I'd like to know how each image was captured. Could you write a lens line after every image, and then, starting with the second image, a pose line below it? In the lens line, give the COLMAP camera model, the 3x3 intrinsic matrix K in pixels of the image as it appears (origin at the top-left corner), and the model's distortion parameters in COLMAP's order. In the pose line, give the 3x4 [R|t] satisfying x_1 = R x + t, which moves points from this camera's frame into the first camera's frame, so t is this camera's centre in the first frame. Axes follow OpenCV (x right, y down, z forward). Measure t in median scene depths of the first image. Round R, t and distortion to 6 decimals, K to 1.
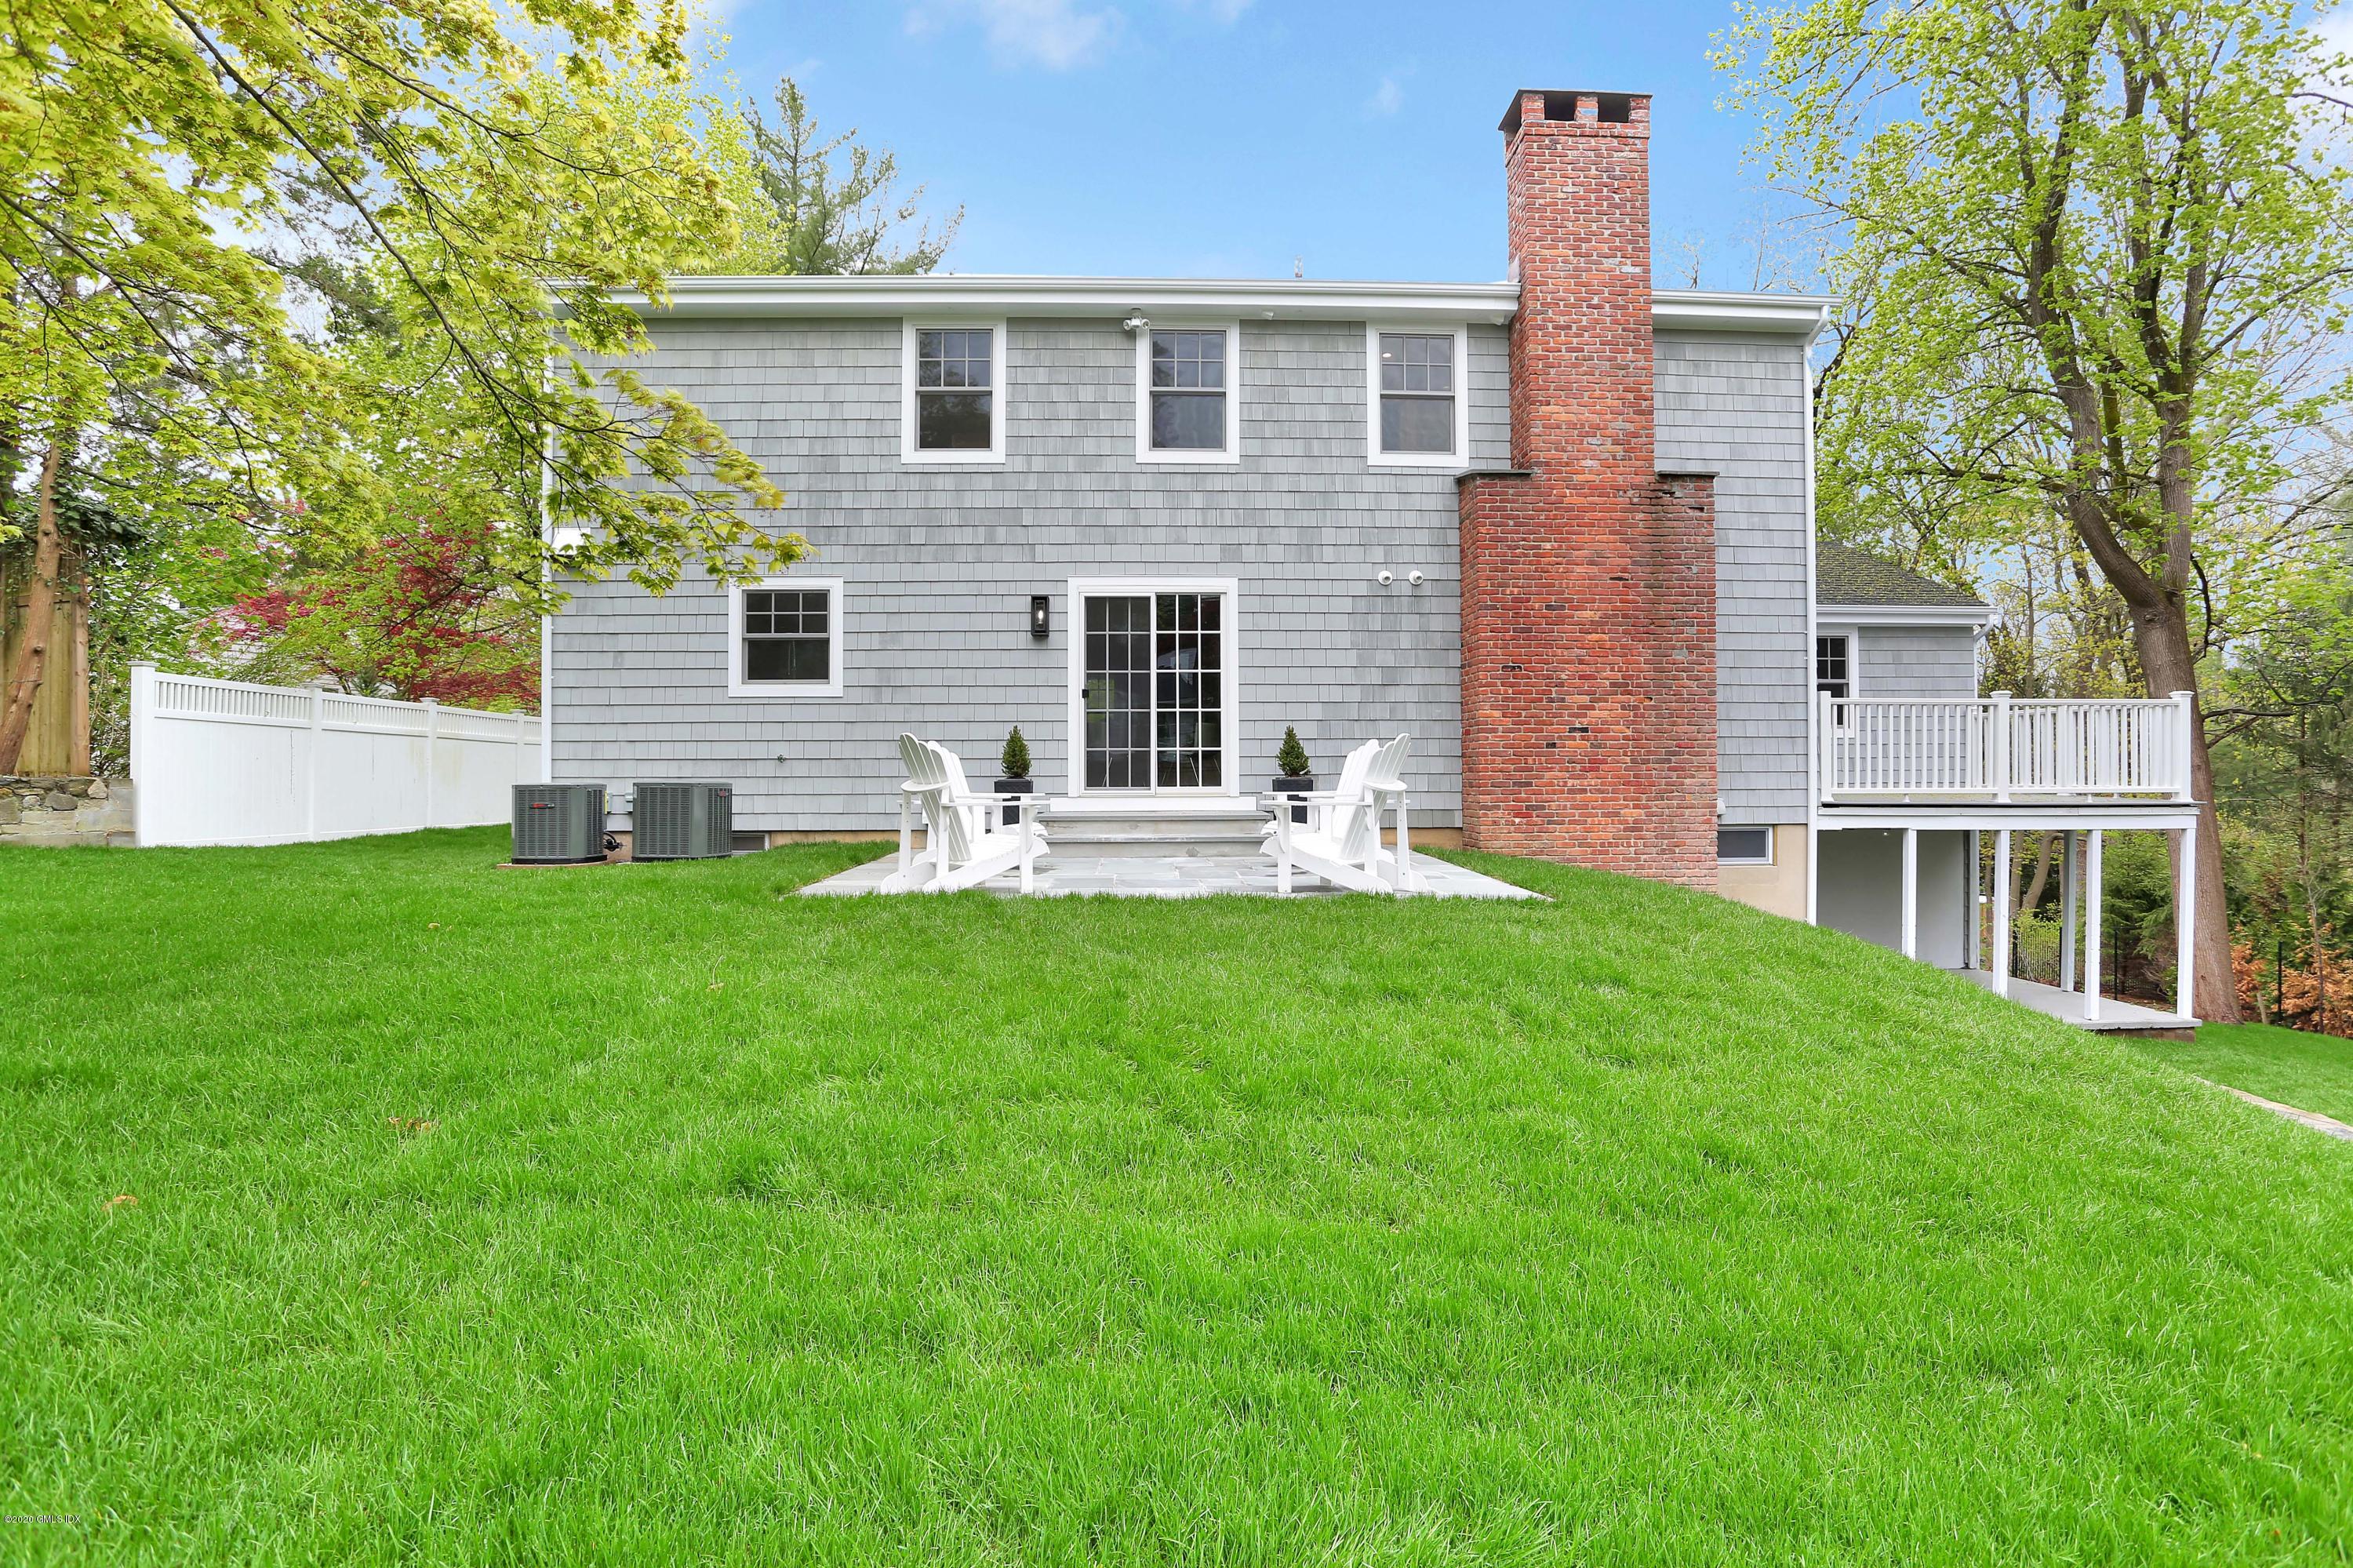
lens RADIAL K [[1210.0, 0, 1189.1], [0, 1210.0, 798.6], [0, 0, 1]] dist [-0.077559, 0.030196]
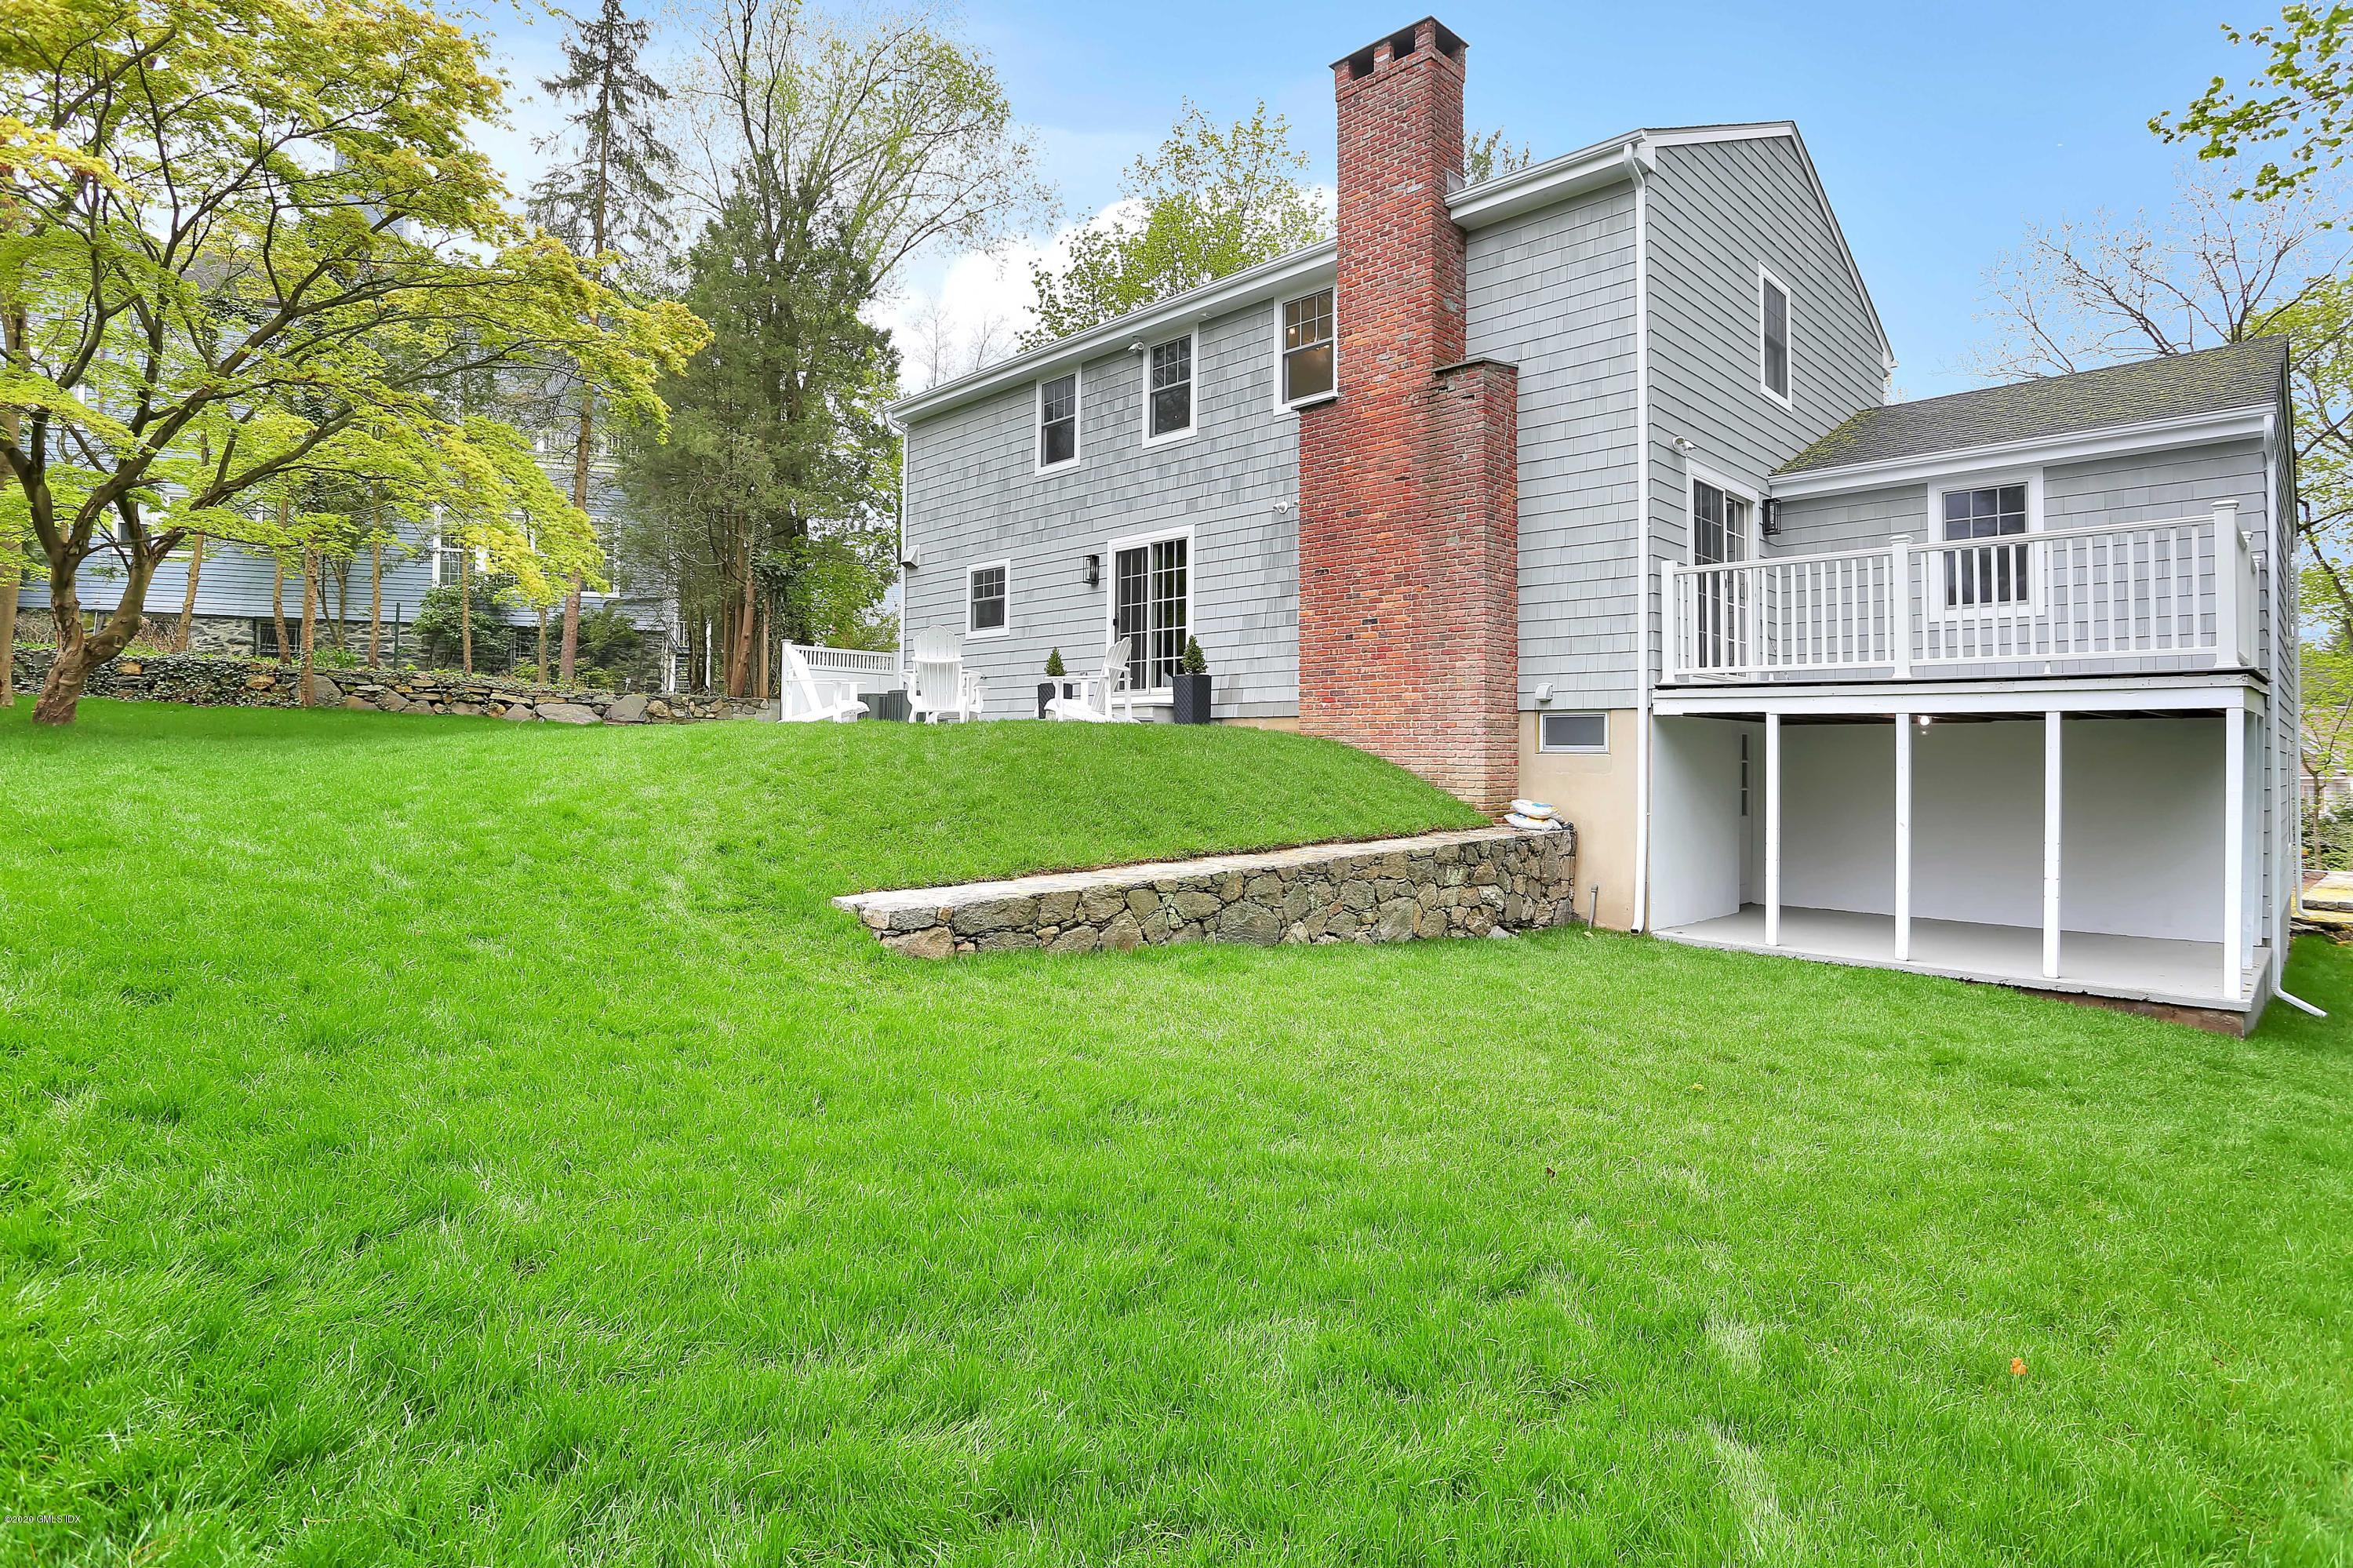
lens RADIAL K [[1180.0, 0, 1161.7], [0, 1180.0, 774.0], [0, 0, 1]] dist [-0.082677, 0.029735]
pose [[0.677577, 0.022723, -0.735101, 0.949271], [-0.021389, 0.999709, 0.011187, 0.071433], [0.735141, 0.008143, 0.677865, 0.124284]]
